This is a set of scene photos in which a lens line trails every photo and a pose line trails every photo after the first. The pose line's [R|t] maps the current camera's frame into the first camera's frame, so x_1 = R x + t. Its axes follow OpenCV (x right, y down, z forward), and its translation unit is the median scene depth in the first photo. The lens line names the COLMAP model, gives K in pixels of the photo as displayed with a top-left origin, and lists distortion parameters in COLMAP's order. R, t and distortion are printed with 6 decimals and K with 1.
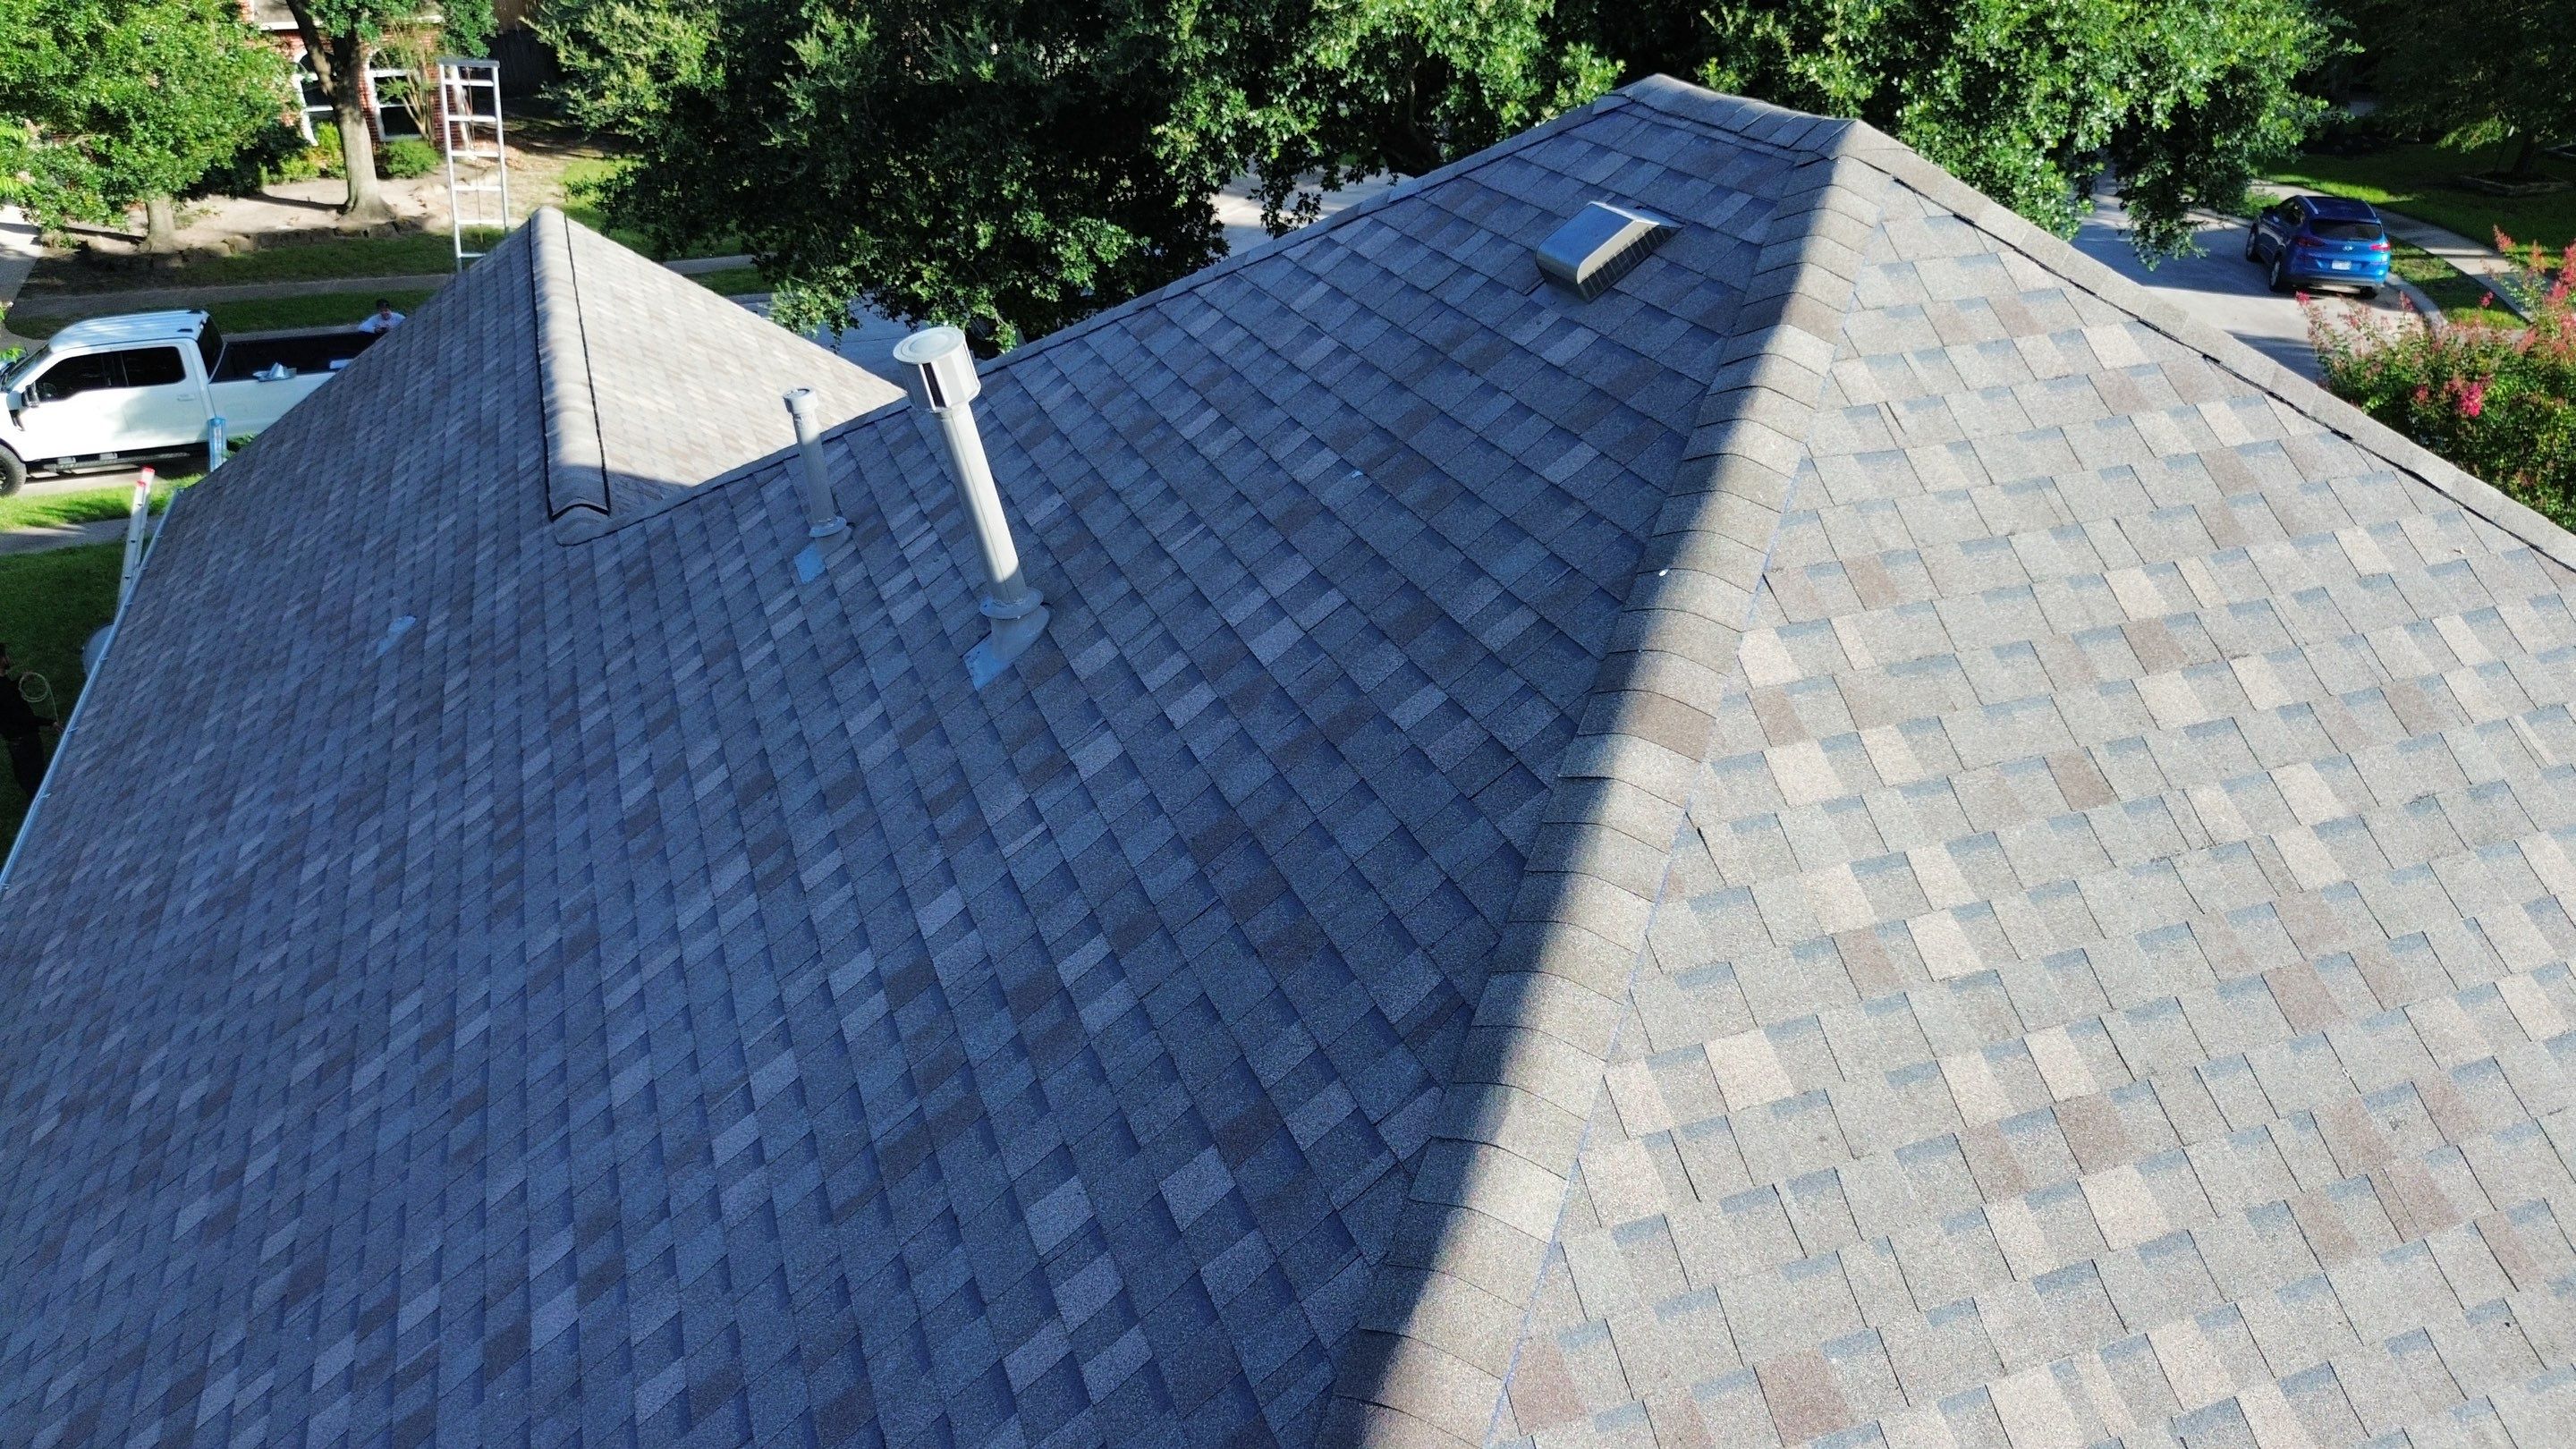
lens RADIAL K [[1836.4, 0, 1292.3], [0, 1836.4, 731.4], [0, 0, 1]] dist [0.070284, -0.074735]
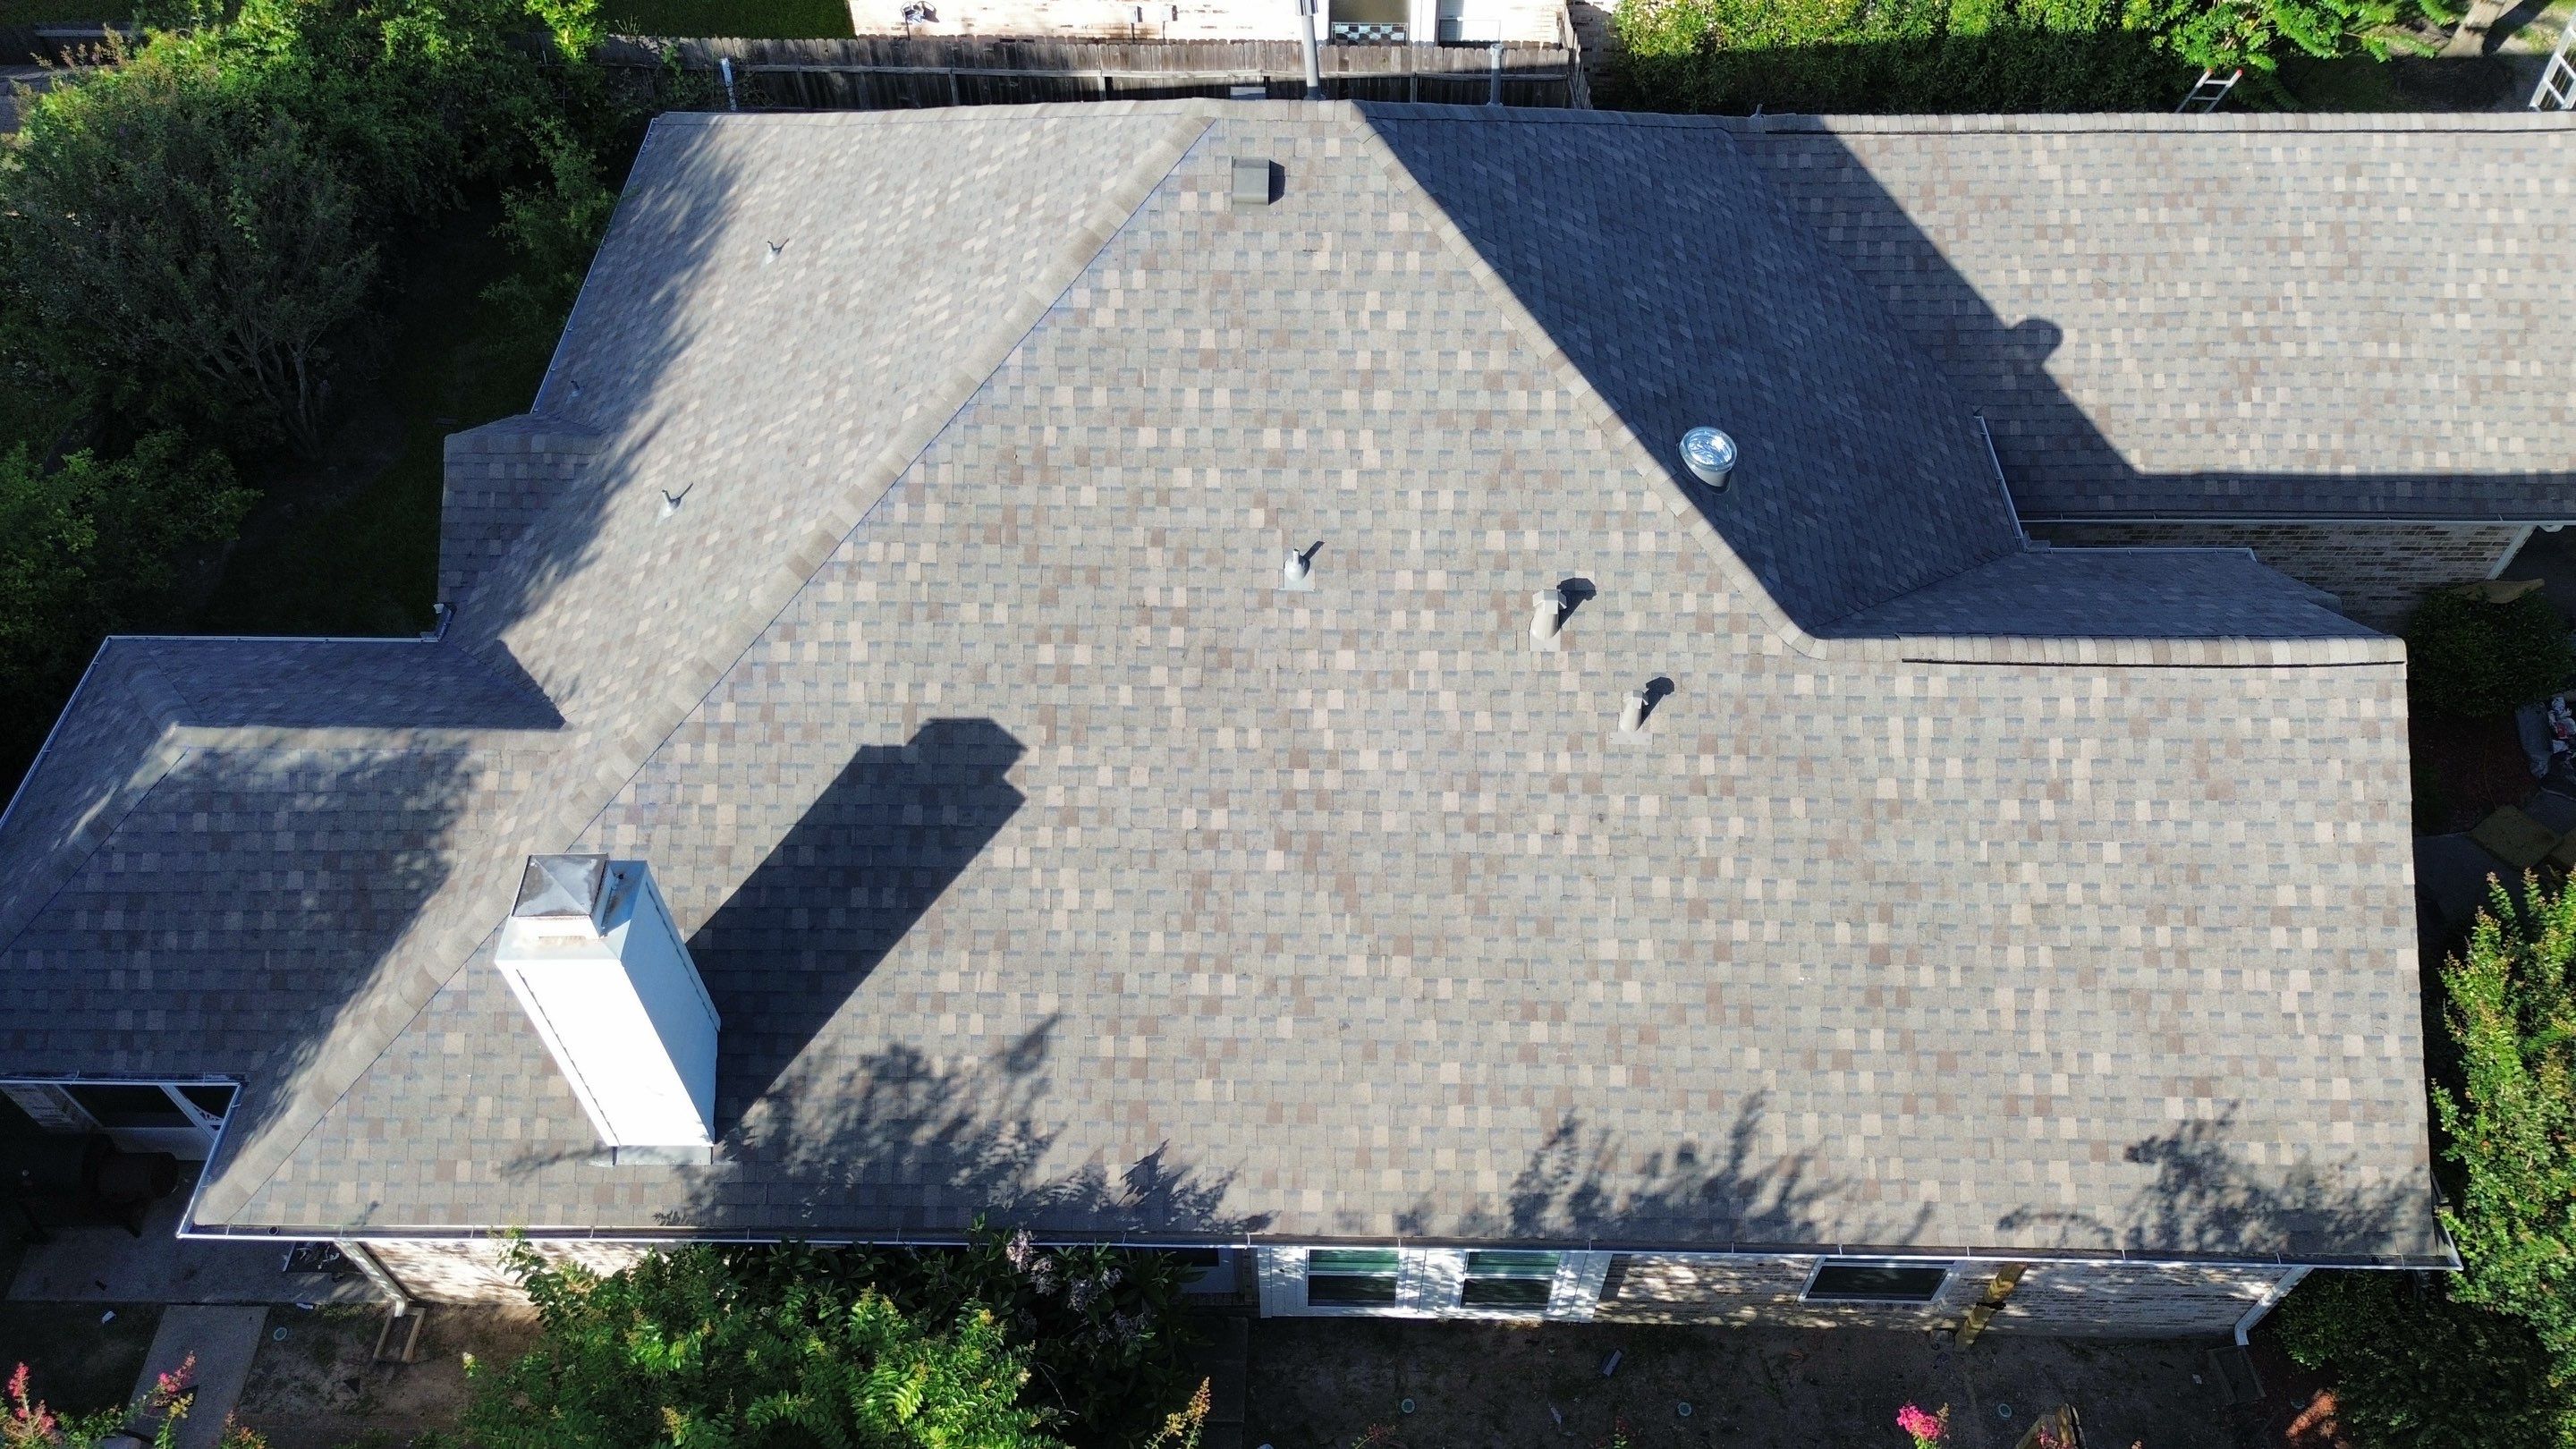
lens RADIAL K [[1836.4, 0, 1293.0], [0, 1836.4, 723.2], [0, 0, 1]] dist [0.070284, -0.074735]
pose [[-0.366088, 0.721292, -0.587978, 2.871455], [-0.422892, 0.433880, 0.795557, -2.456269], [0.828940, 0.539895, 0.146190, 1.394329]]
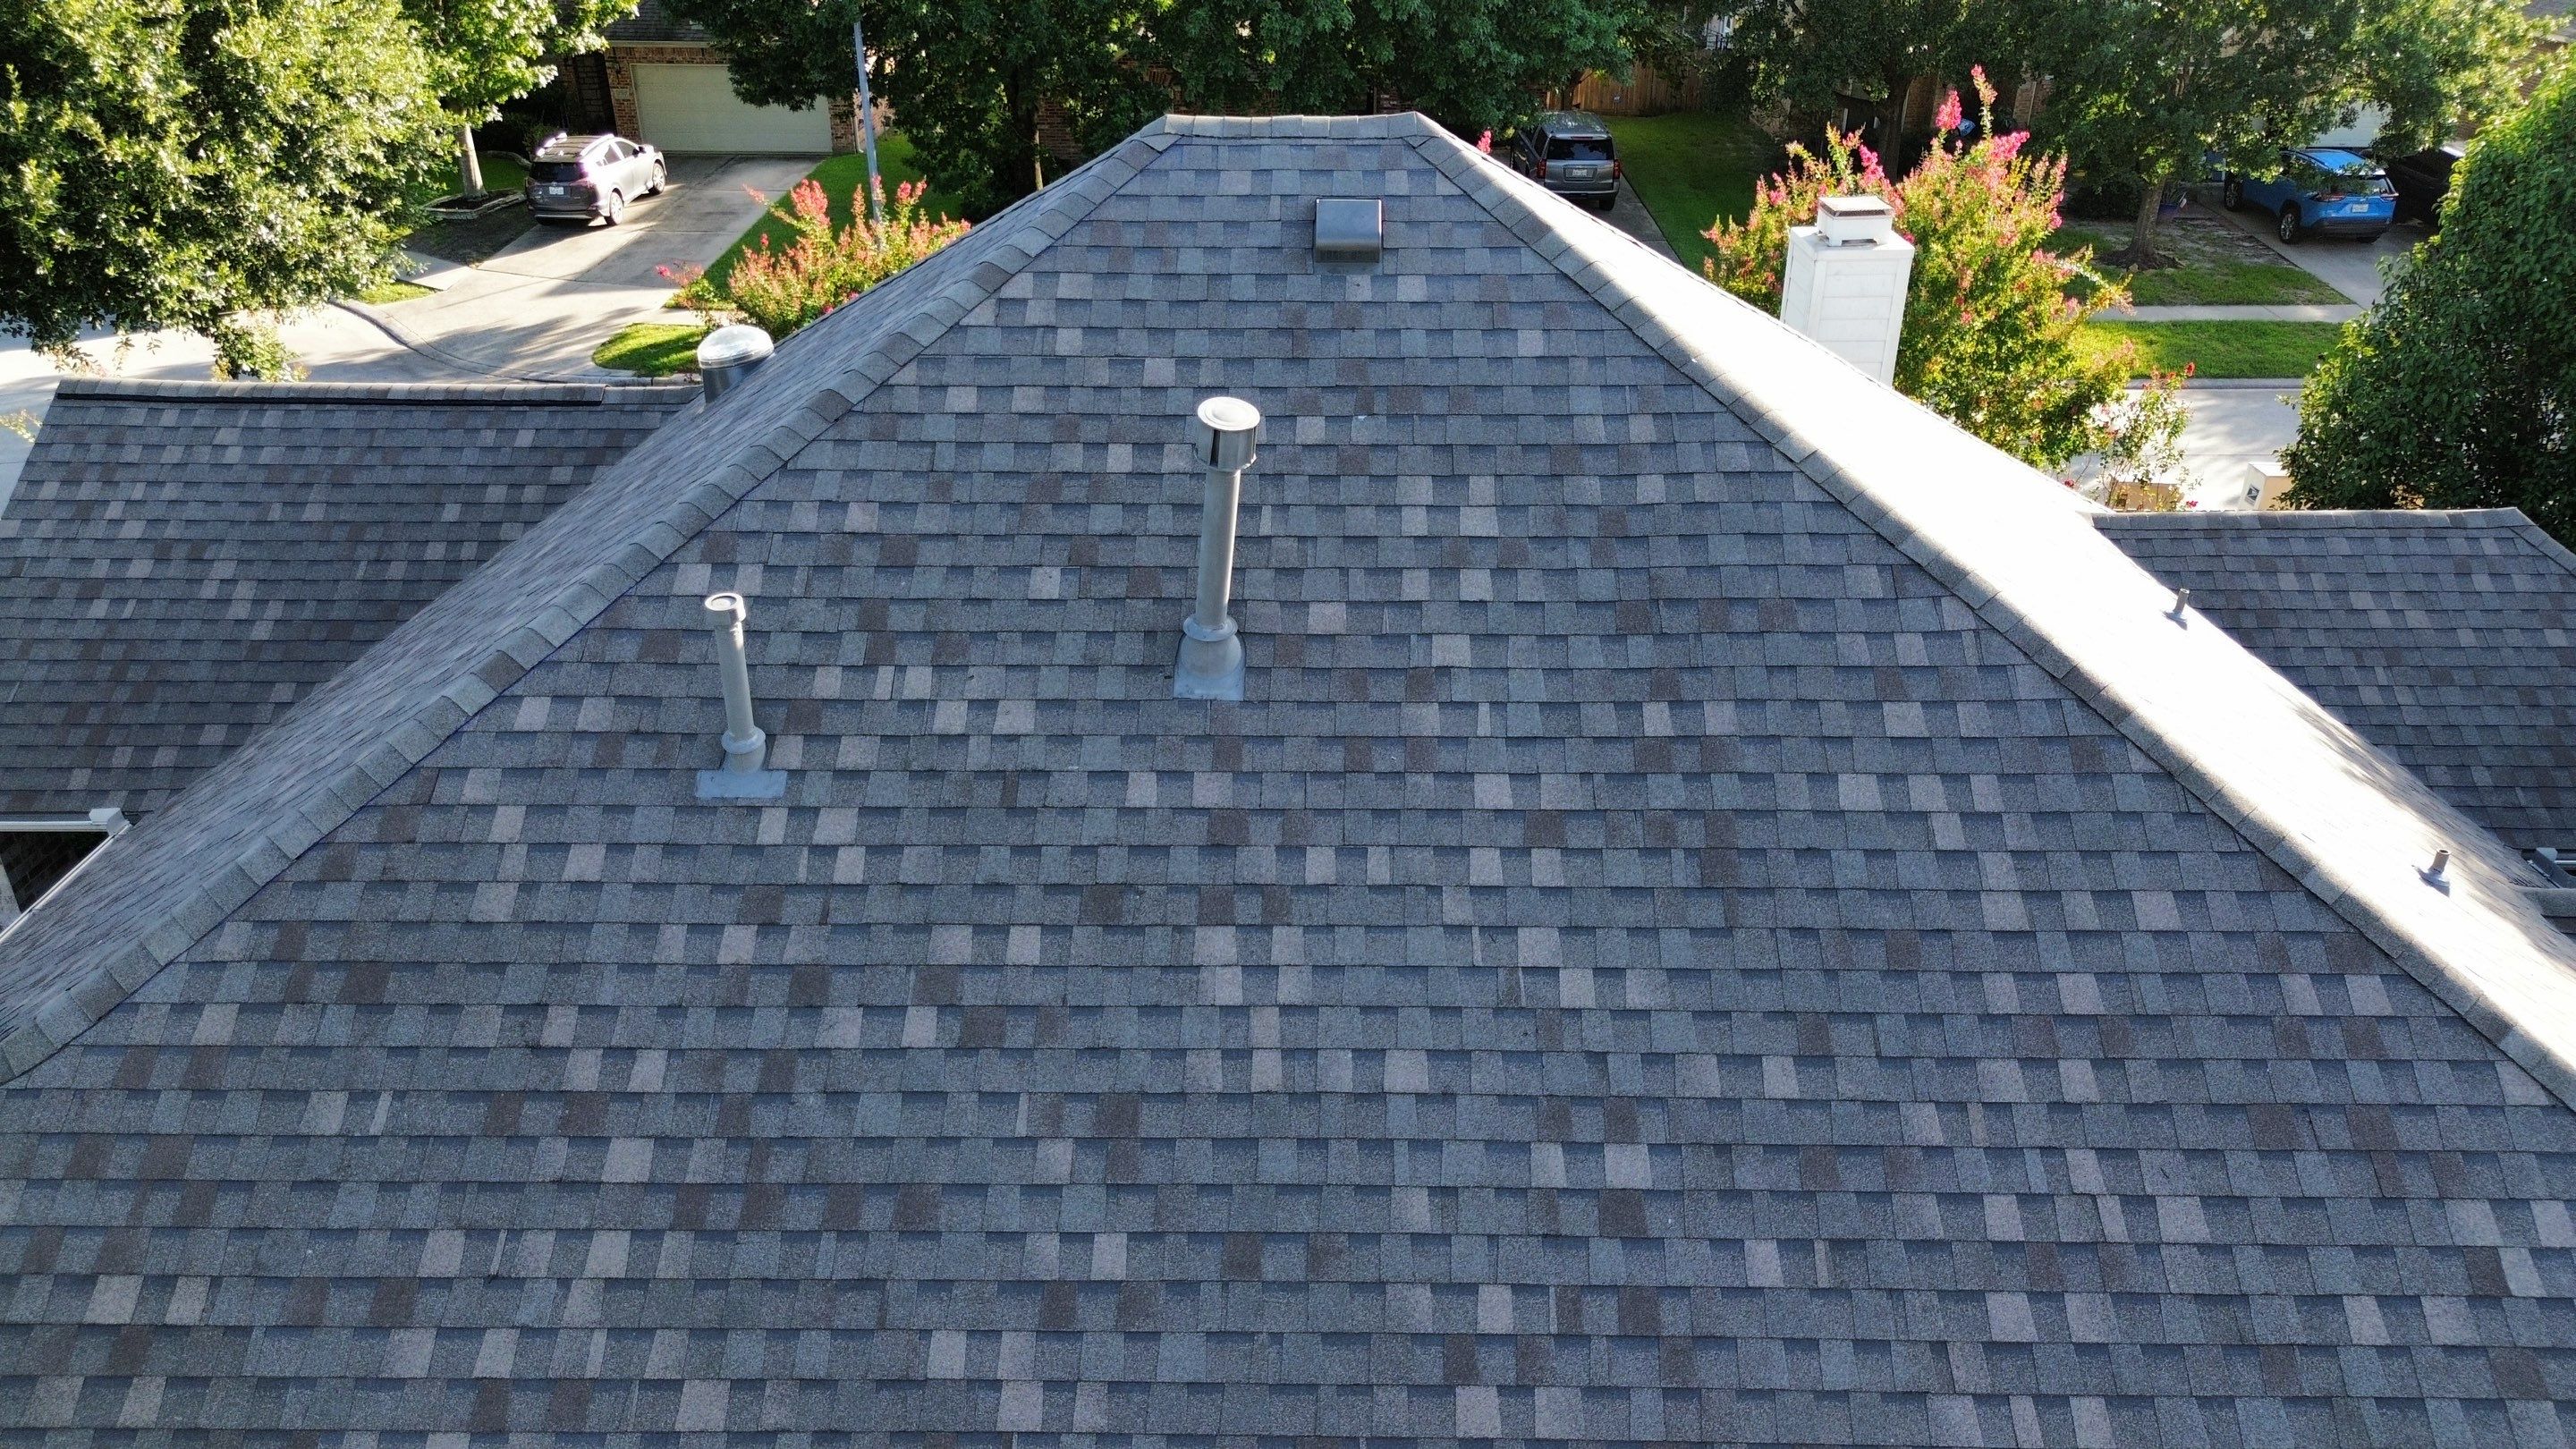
lens RADIAL K [[1836.4, 0, 1296.6], [0, 1836.4, 726.2], [0, 0, 1]] dist [0.070284, -0.074735]
pose [[0.363839, -0.421142, 0.830819, -1.456143], [0.424723, 0.868840, 0.254417, -0.371629], [-0.828995, 0.260301, 0.494986, 0.515469]]
